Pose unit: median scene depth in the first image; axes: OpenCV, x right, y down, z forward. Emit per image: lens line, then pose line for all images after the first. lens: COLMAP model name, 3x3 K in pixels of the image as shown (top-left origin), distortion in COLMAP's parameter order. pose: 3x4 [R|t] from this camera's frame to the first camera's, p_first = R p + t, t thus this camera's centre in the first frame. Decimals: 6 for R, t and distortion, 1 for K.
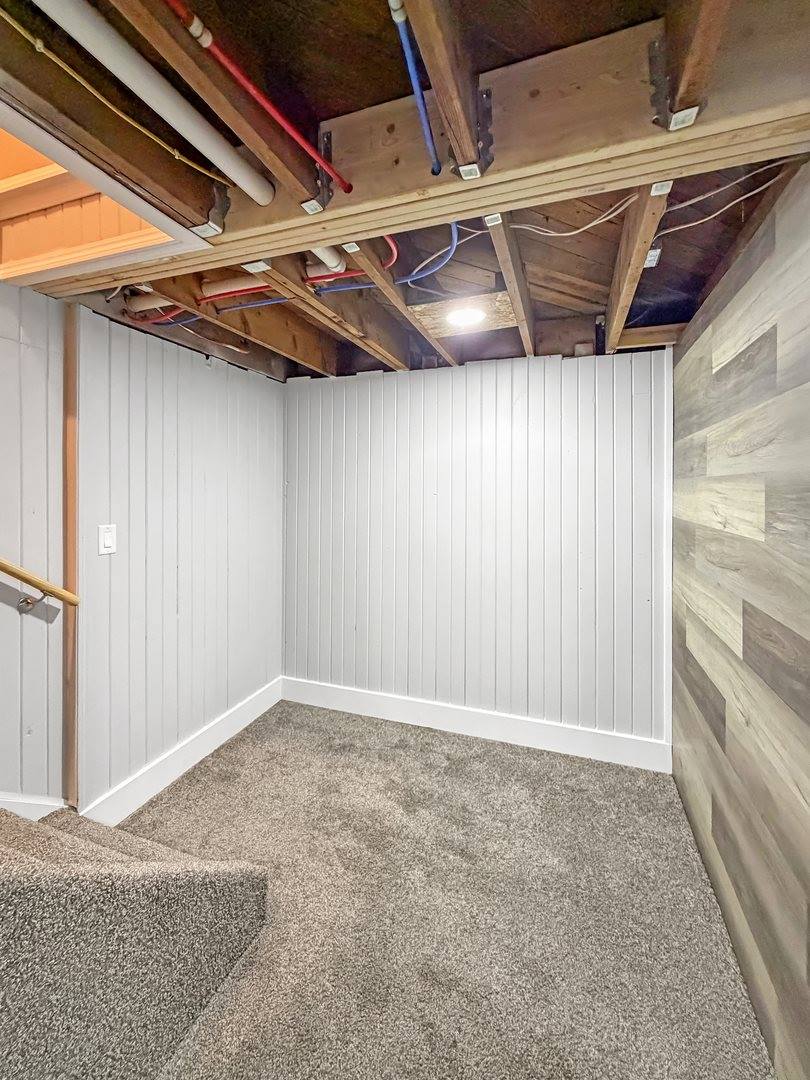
lens RADIAL K [[450.8, 0, 406.4], [0, 450.8, 486.6], [0, 0, 1]] dist [0.001333, -0.000025]
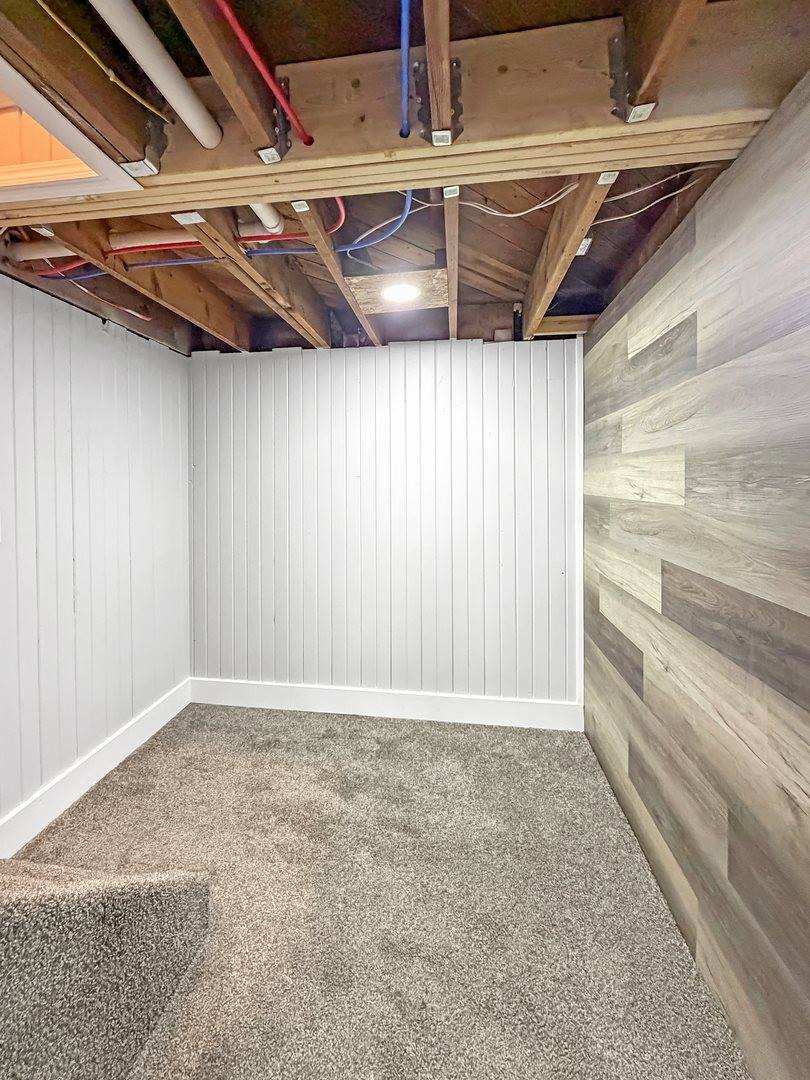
lens RADIAL K [[464.5, 0, 386.3], [0, 464.5, 483.8], [0, 0, 1]] dist [0.000324, 0.000182]
pose [[0.981454, -0.009030, 0.191485, -0.126193], [0.007077, 0.999916, 0.010879, 0.039556], [-0.191568, -0.009322, 0.981435, 0.002636]]
